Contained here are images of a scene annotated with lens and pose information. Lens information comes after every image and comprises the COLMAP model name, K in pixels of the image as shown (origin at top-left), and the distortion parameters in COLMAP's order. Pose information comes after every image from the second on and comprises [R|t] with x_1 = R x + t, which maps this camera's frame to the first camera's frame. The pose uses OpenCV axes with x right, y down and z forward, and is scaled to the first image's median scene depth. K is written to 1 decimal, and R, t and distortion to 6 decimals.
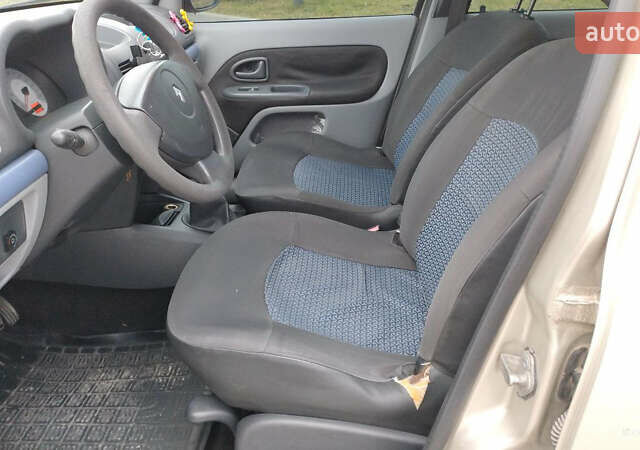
lens RADIAL K [[602.2, 0, 319.4], [0, 602.2, 209.5], [0, 0, 1]] dist [0.030013, -0.000978]
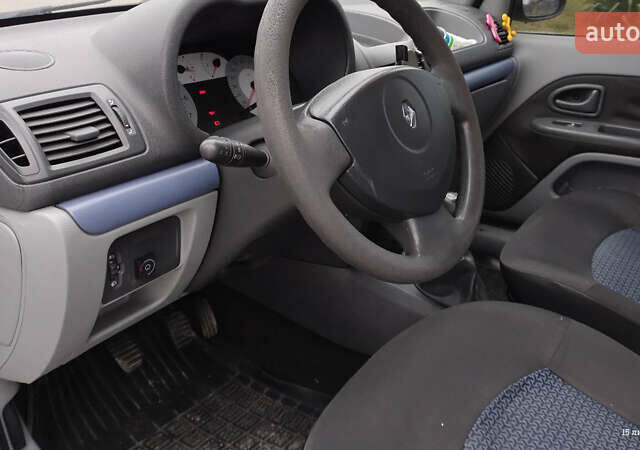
lens RADIAL K [[602.2, 0, 319.4], [0, 602.2, 209.5], [0, 0, 1]] dist [0.030013, -0.000978]
pose [[0.840222, 0.231287, -0.490443, 0.021647], [-0.244715, 0.968863, 0.037662, -0.051776], [0.483883, 0.088374, 0.870659, 0.212667]]
